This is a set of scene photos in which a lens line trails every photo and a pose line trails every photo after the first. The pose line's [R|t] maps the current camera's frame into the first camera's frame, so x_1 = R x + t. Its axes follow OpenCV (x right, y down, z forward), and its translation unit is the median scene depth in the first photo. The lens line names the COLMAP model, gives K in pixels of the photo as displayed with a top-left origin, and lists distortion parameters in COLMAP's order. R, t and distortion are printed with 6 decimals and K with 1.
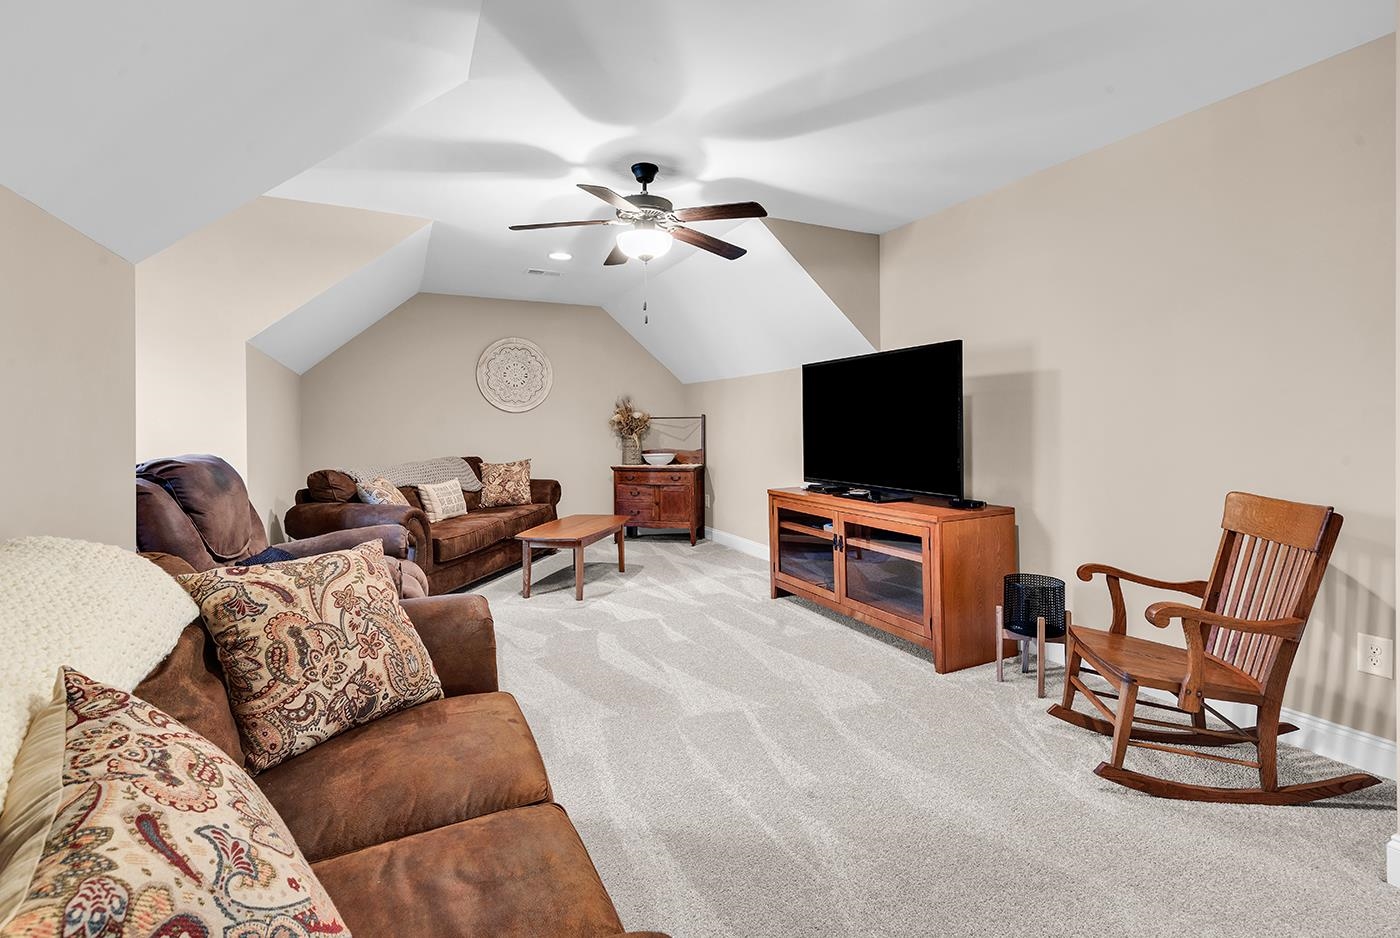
lens RADIAL K [[647.0, 0, 697.3], [0, 647.0, 421.7], [0, 0, 1]] dist [0.004563, -0.001336]
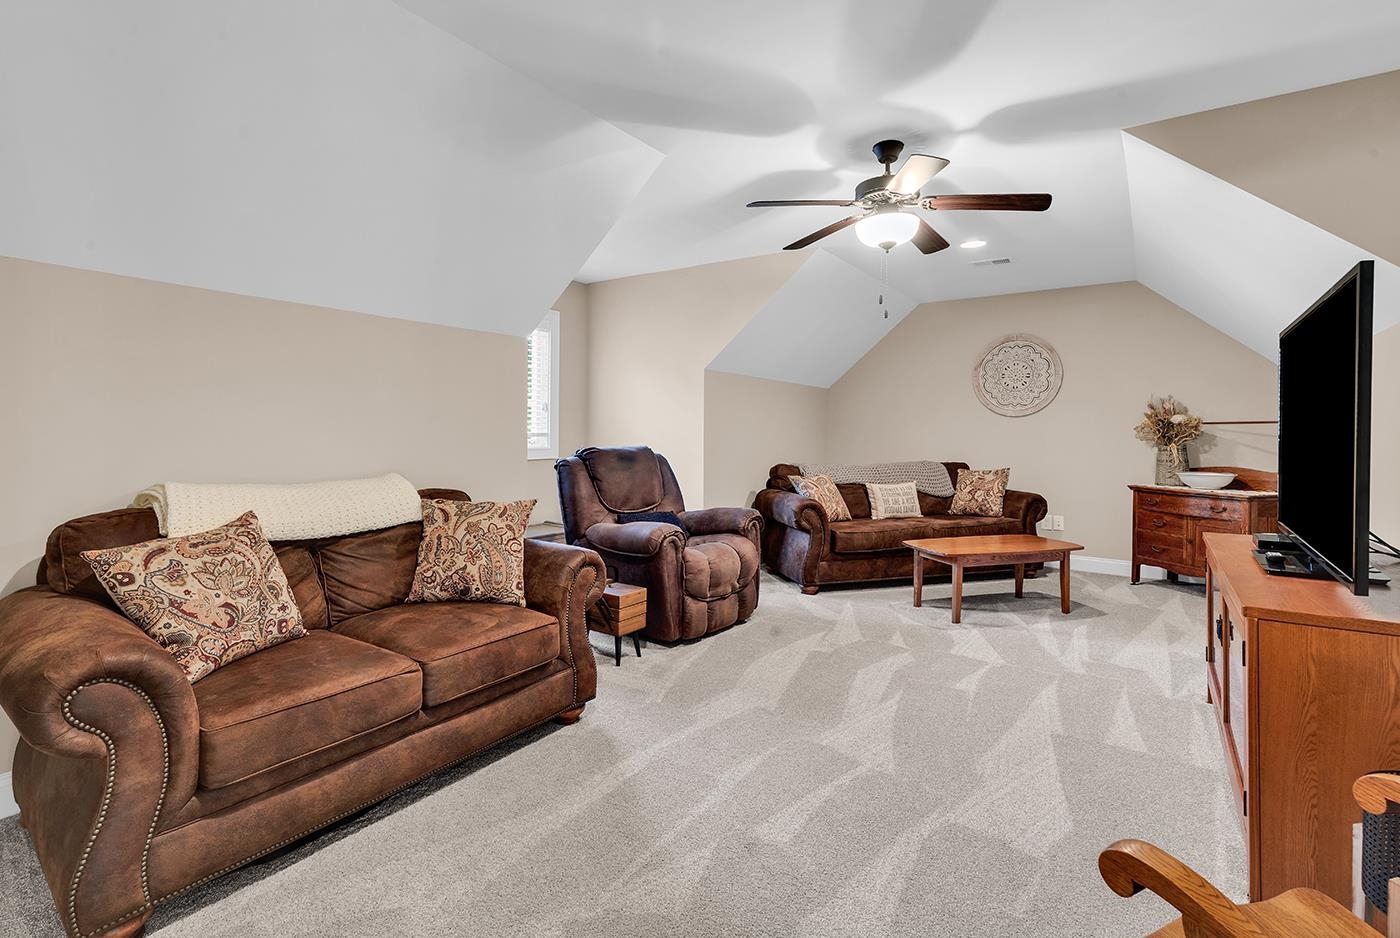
lens RADIAL K [[647.0, 0, 701.2], [0, 647.0, 430.4], [0, 0, 1]] dist [0.004563, -0.001336]
pose [[0.486492, 0.009044, -0.873638, 0.617337], [-0.005385, 0.999958, 0.007353, 0.001229], [0.873668, 0.001127, 0.486521, 0.345797]]
